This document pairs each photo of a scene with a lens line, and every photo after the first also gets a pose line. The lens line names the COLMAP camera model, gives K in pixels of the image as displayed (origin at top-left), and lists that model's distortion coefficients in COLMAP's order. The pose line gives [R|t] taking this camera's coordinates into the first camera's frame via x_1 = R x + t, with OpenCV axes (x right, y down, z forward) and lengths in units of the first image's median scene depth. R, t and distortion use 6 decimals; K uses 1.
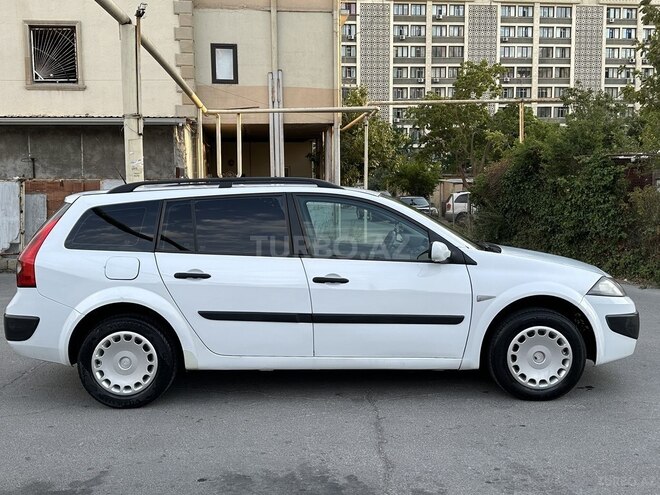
lens RADIAL K [[645.3, 0, 330.0], [0, 645.3, 247.5], [0, 0, 1]] dist [0.041575, -0.004521]
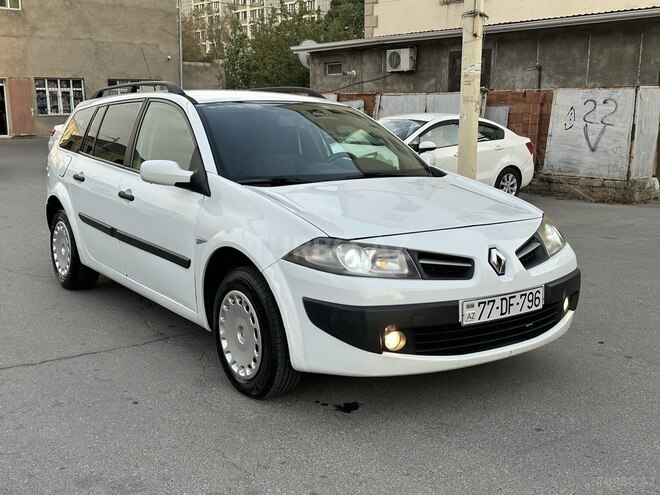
lens RADIAL K [[752.0, 0, 330.0], [0, 752.0, 247.5], [0, 0, 1]] dist [0.012786, 0.006068]
pose [[0.587438, 0.156557, -0.793981, 0.242898], [-0.076827, 0.987467, 0.137866, -0.010790], [0.805614, -0.019989, 0.592104, 0.141362]]
